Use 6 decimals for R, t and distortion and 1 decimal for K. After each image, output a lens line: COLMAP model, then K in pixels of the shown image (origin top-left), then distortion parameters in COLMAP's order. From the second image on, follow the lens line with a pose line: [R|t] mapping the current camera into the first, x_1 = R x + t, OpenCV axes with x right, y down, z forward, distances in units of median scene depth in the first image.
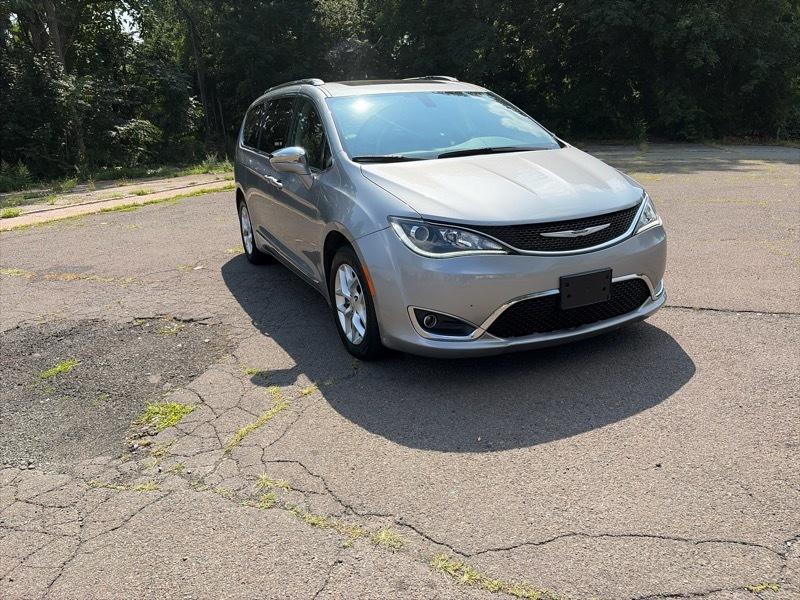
lens RADIAL K [[609.3, 0, 399.9], [0, 609.3, 298.3], [0, 0, 1]] dist [0.041167, -0.033431]
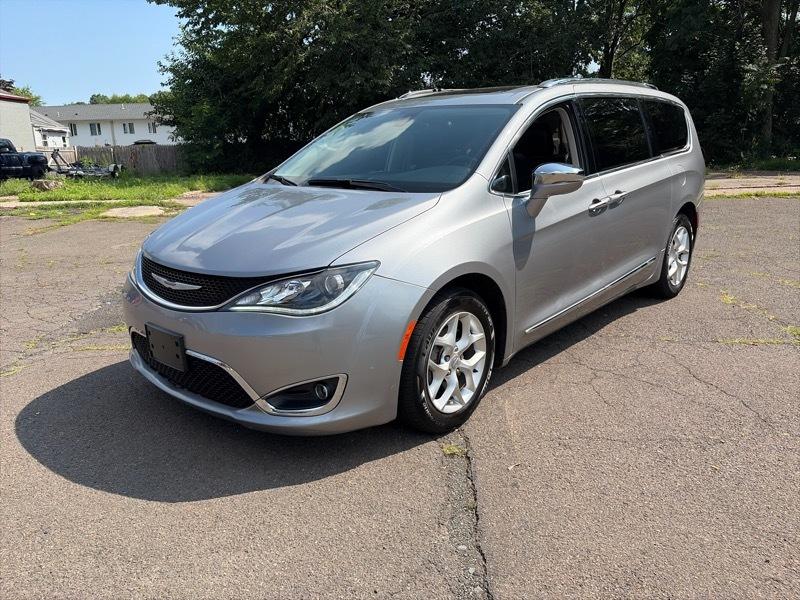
lens RADIAL K [[609.3, 0, 403.6], [0, 609.3, 300.7], [0, 0, 1]] dist [0.041167, -0.033431]
pose [[0.400680, 0.281147, -0.872016, 1.126726], [-0.249358, 0.949291, 0.191485, -0.315530], [0.881633, 0.140720, 0.450468, 0.836270]]
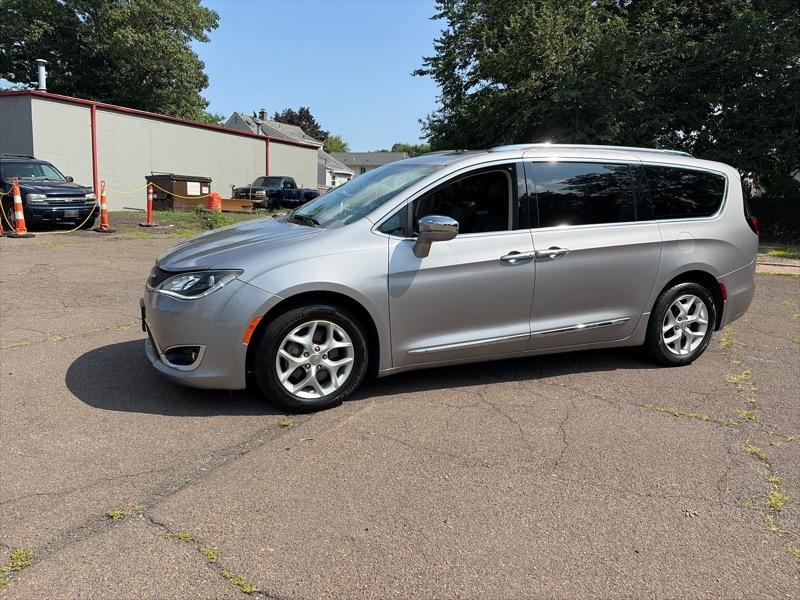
lens RADIAL K [[609.3, 0, 402.3], [0, 609.3, 300.1], [0, 0, 1]] dist [0.041167, -0.033431]
pose [[-0.027464, 0.237439, -0.971014, 1.474665], [-0.302064, 0.923998, 0.234486, -0.493932], [0.952892, 0.299749, 0.046345, 1.373144]]
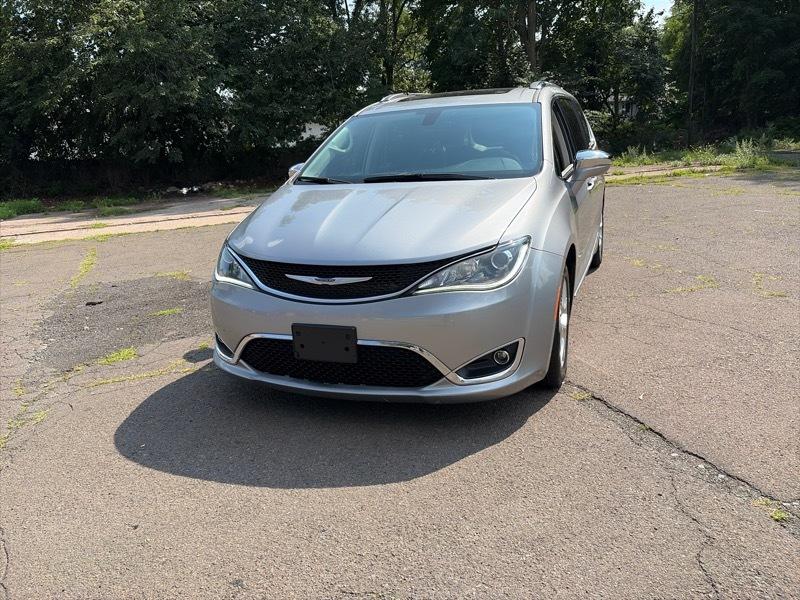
lens RADIAL K [[609.3, 0, 403.8], [0, 609.3, 300.4], [0, 0, 1]] dist [0.041167, -0.033431]
pose [[0.699947, 0.195416, -0.686940, 0.925060], [-0.176343, 0.979346, 0.098916, -0.174444], [0.692082, 0.051902, 0.719951, 0.403979]]
